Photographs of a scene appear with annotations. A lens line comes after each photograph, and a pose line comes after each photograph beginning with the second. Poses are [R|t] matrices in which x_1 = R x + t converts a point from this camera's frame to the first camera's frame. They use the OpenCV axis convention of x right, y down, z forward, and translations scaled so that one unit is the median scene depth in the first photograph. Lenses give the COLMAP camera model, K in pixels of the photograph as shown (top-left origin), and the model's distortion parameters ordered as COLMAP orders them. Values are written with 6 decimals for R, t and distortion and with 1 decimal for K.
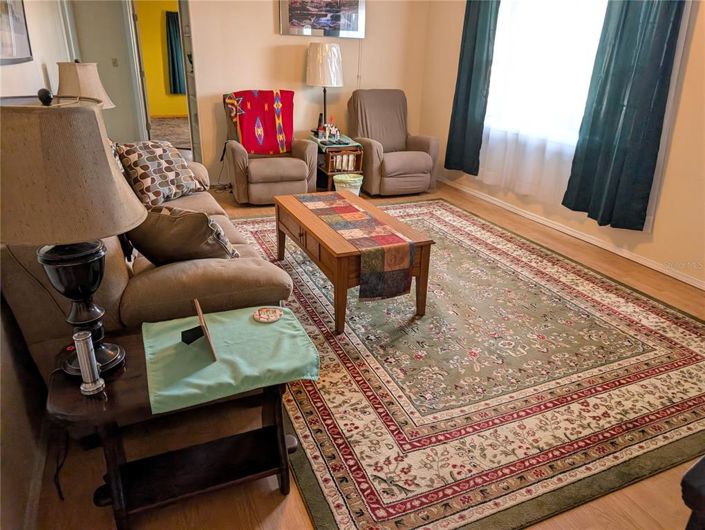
lens RADIAL K [[506.1, 0, 354.1], [0, 506.1, 260.3], [0, 0, 1]] dist [0.011665, -0.013116]
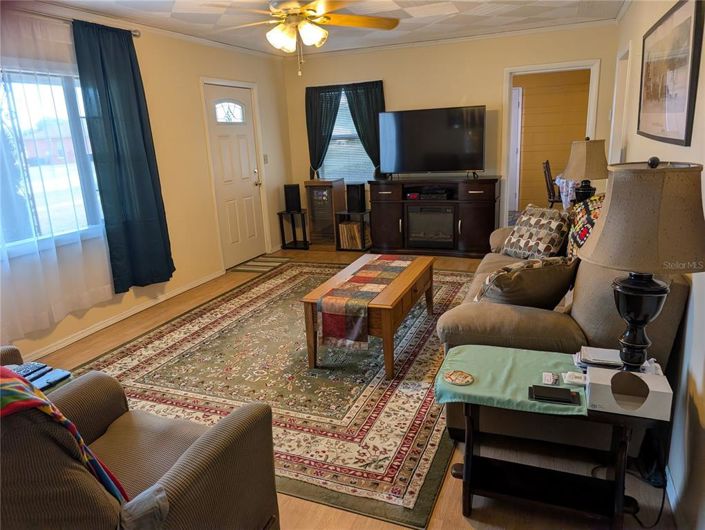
lens RADIAL K [[506.1, 0, 356.2], [0, 506.1, 268.5], [0, 0, 1]] dist [0.011665, -0.013116]
pose [[-0.706923, -0.176056, 0.685028, -0.726814], [0.294668, 0.807160, 0.511530, -0.659493], [-0.642985, 0.563469, -0.518722, 1.533997]]
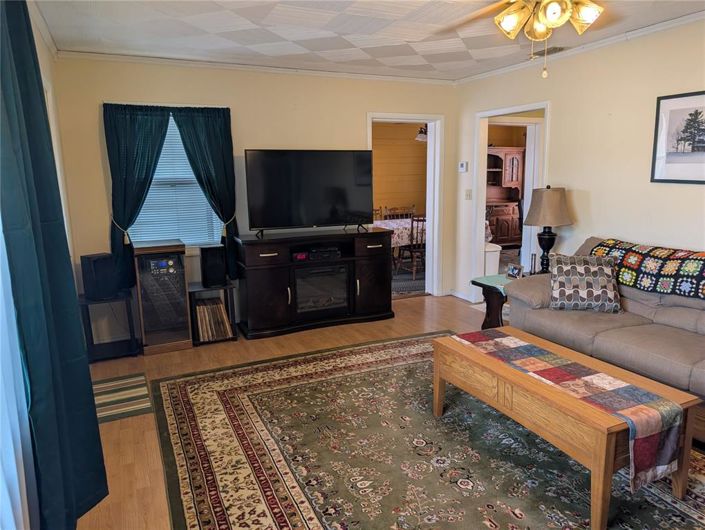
lens RADIAL K [[506.1, 0, 354.0], [0, 506.1, 254.3], [0, 0, 1]] dist [0.011665, -0.013116]
pose [[-0.999617, -0.007861, -0.026546, 0.297285], [-0.020518, 0.854075, 0.519745, -0.628455], [0.018586, 0.520090, -0.853909, 1.529537]]
